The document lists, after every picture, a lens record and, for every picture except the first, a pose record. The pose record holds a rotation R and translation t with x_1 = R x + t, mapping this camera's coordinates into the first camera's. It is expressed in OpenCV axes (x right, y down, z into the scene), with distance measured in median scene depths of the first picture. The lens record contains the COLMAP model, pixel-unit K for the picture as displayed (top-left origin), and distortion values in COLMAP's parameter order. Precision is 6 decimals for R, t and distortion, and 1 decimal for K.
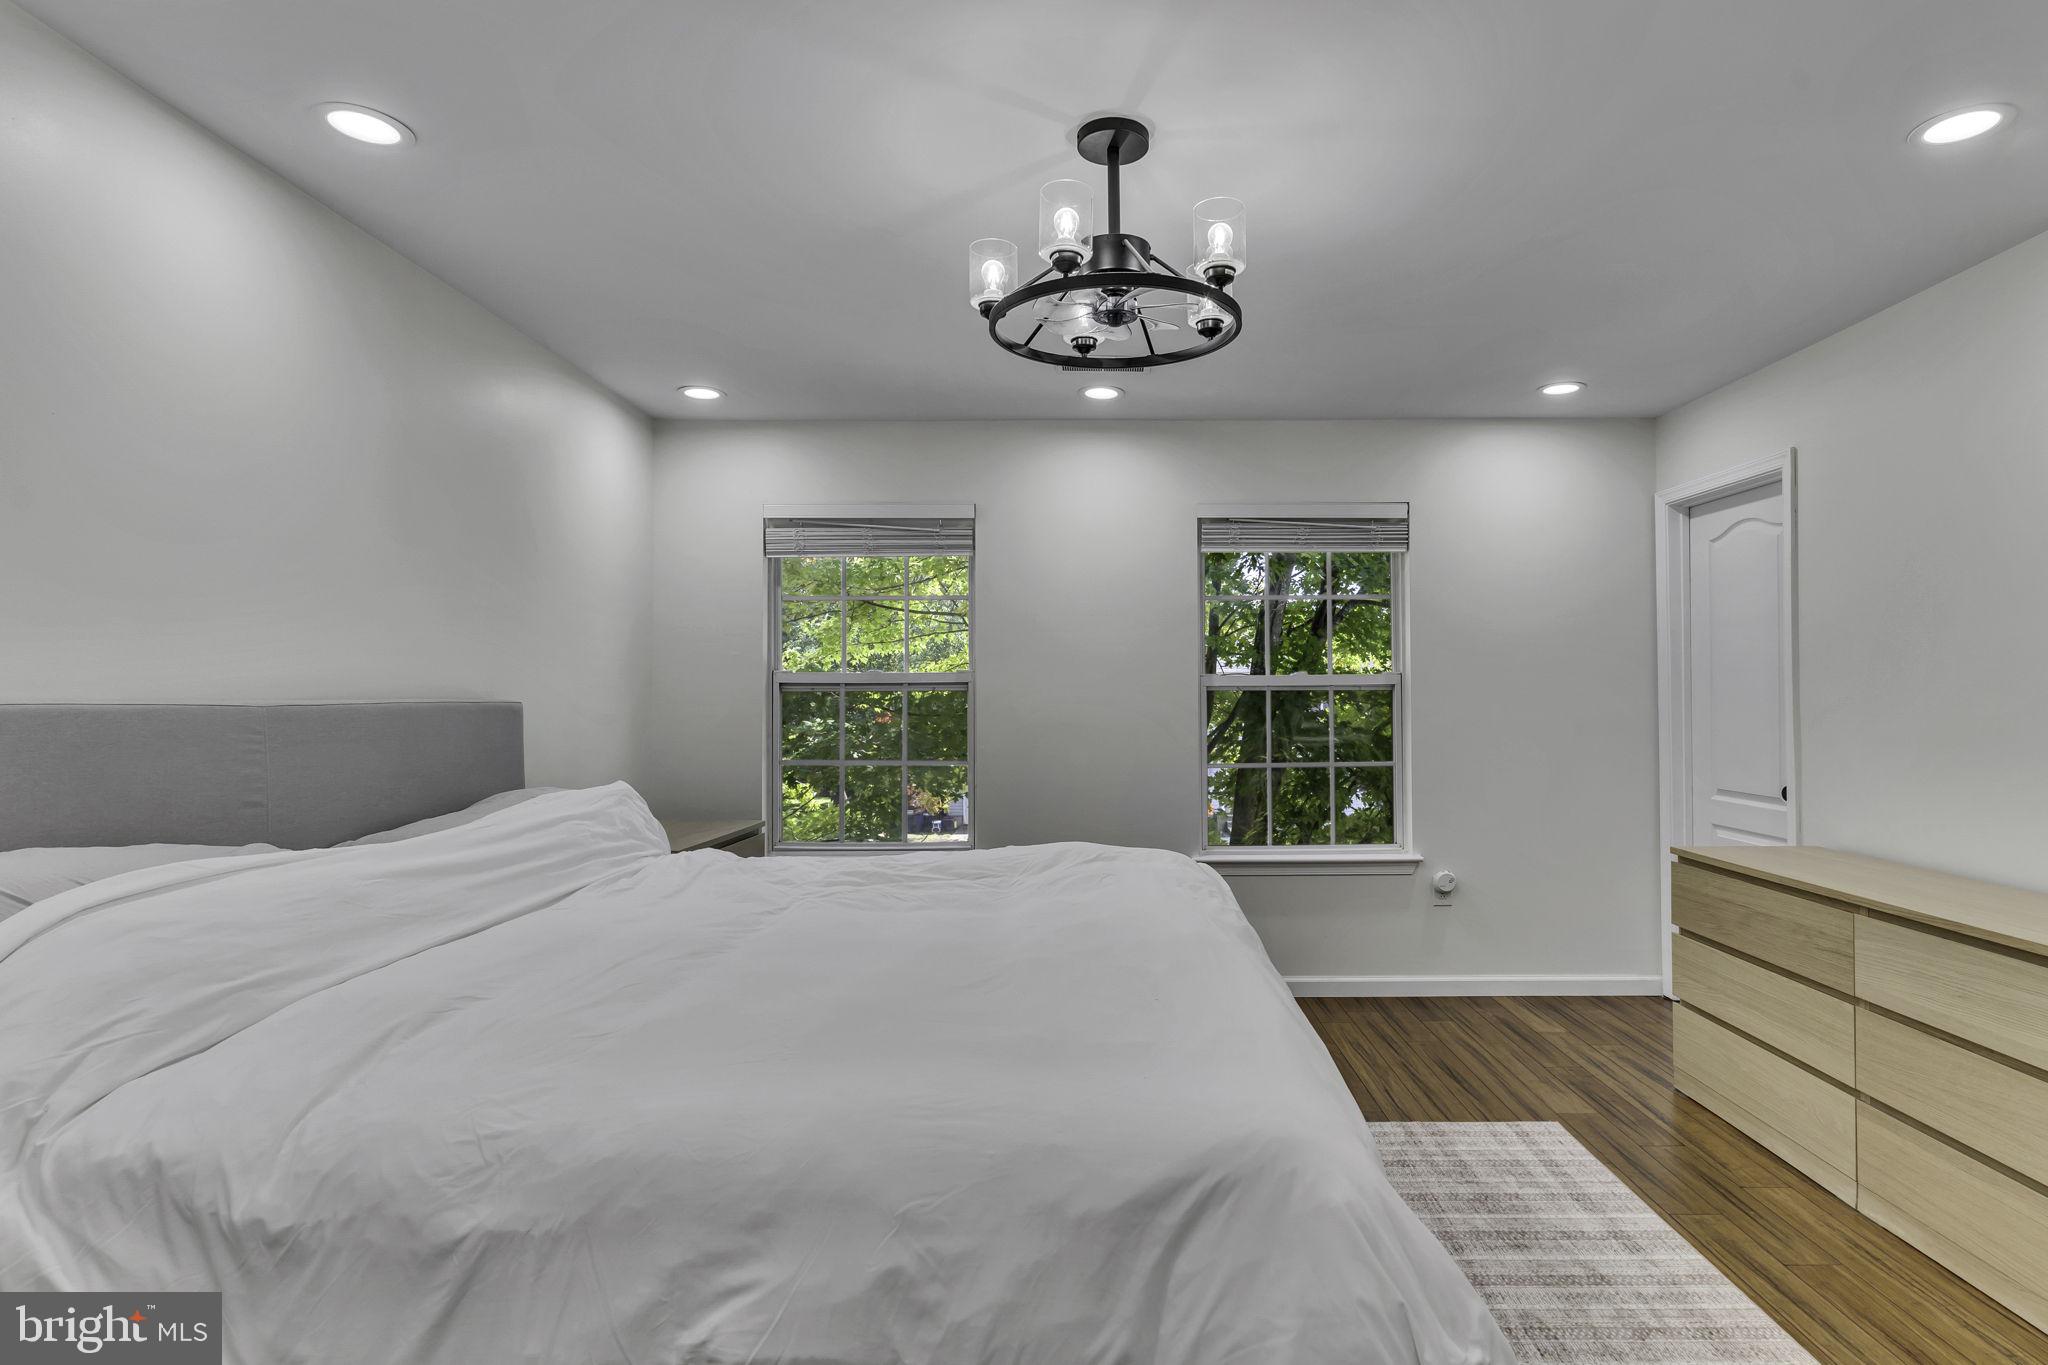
lens RADIAL K [[1048.2, 0, 1027.7], [0, 1048.2, 673.1], [0, 0, 1]] dist [-0.021652, 0.000494]
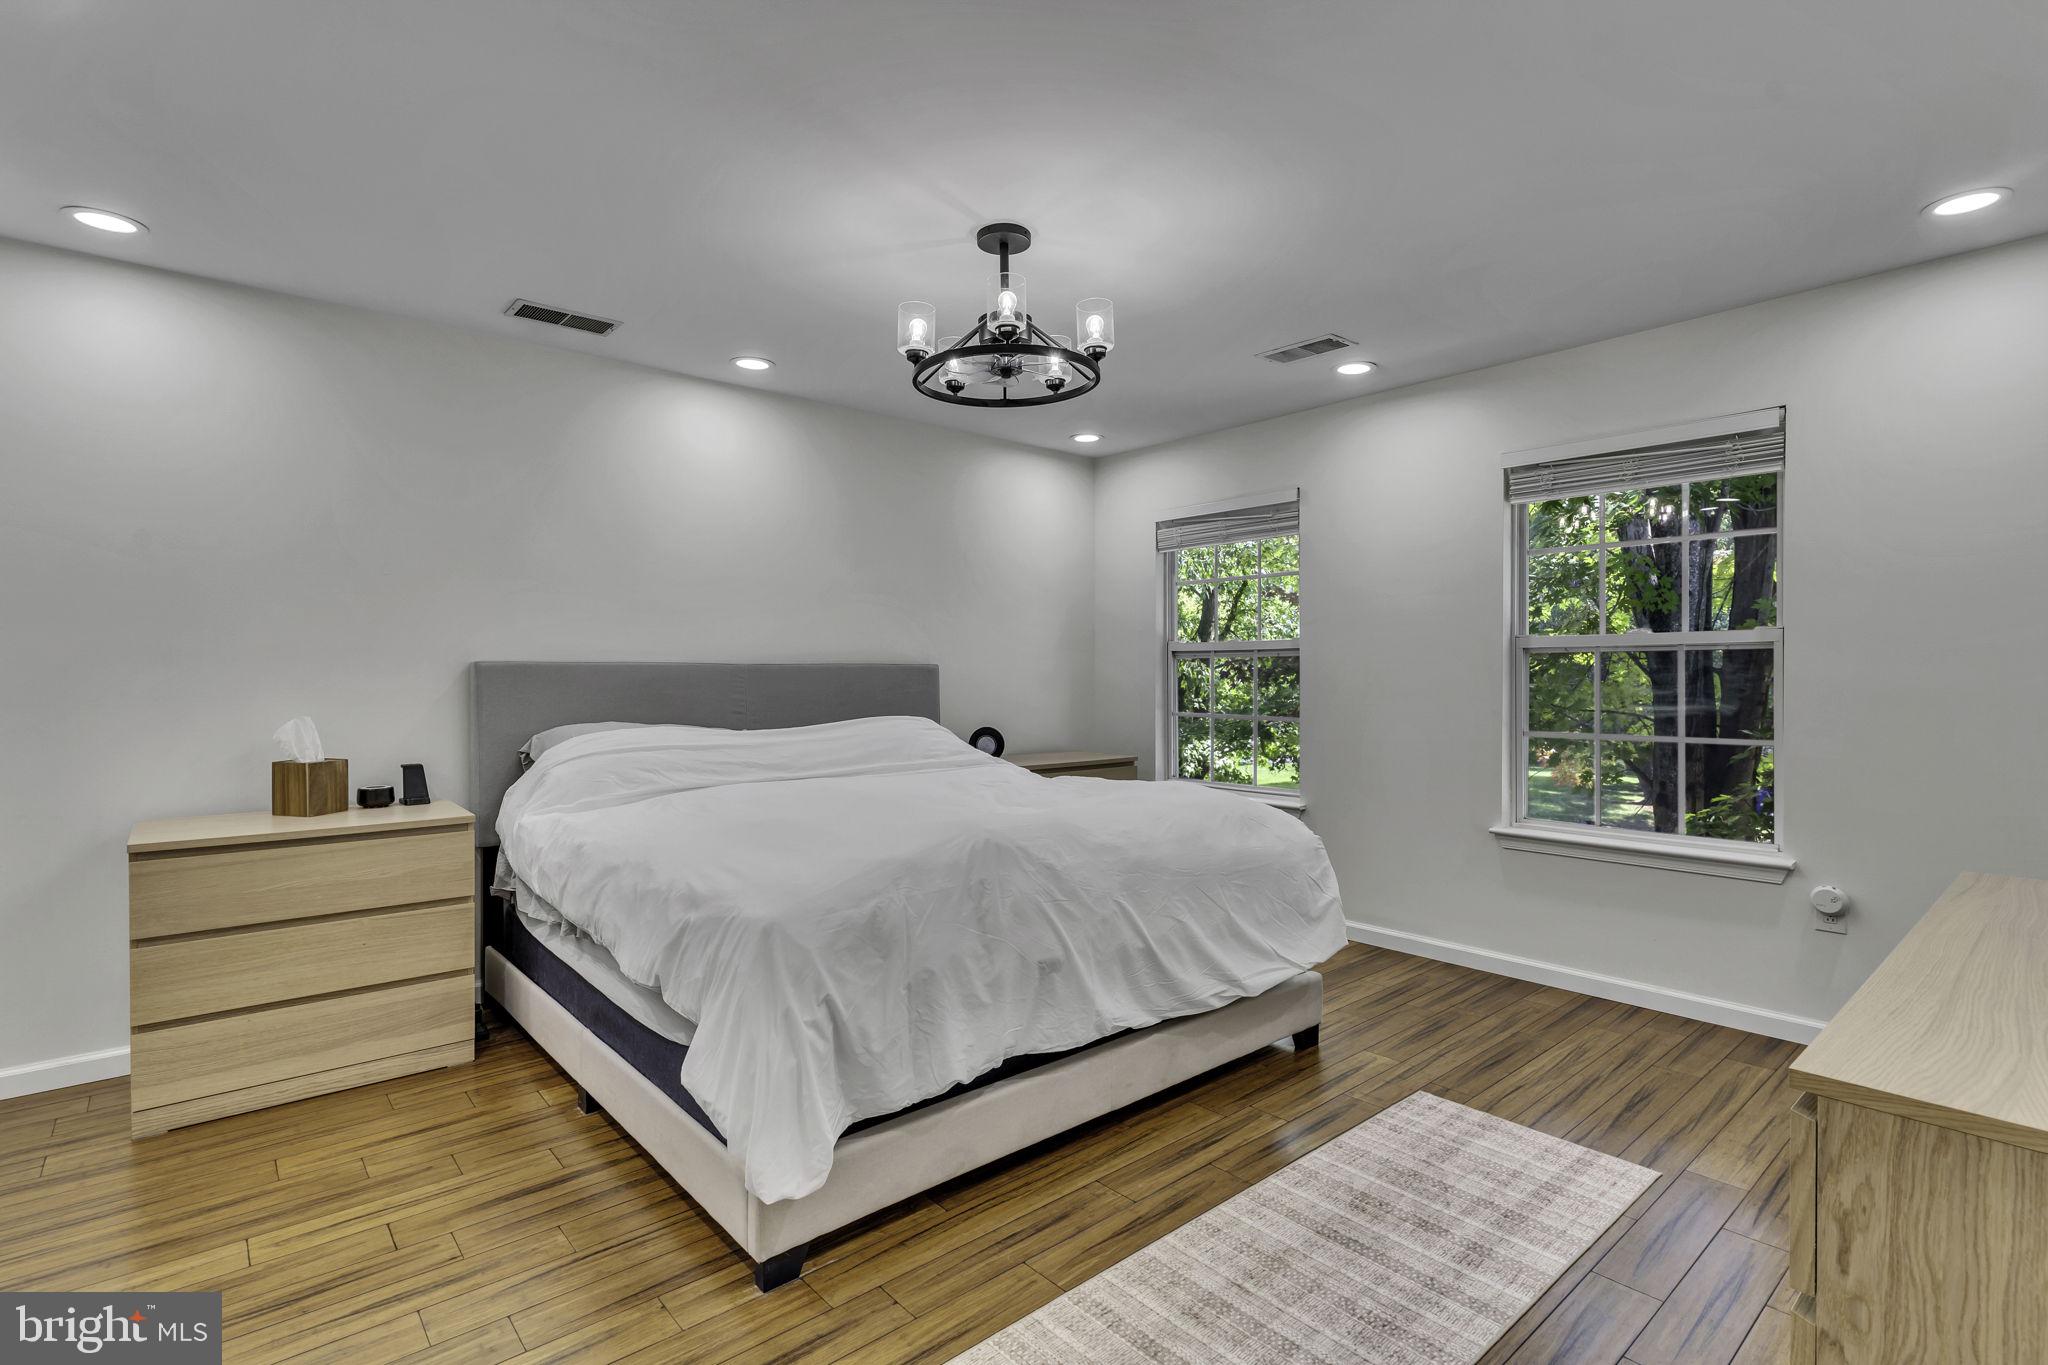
lens RADIAL K [[980.4, 0, 1025.4], [0, 980.4, 687.7], [0, 0, 1]] dist [0.002664, -0.000177]
pose [[0.650124, 0.014146, -0.759696, 0.553228], [0.017713, 0.999273, 0.033765, 0.010825], [0.759621, -0.035408, 0.649401, 0.094270]]
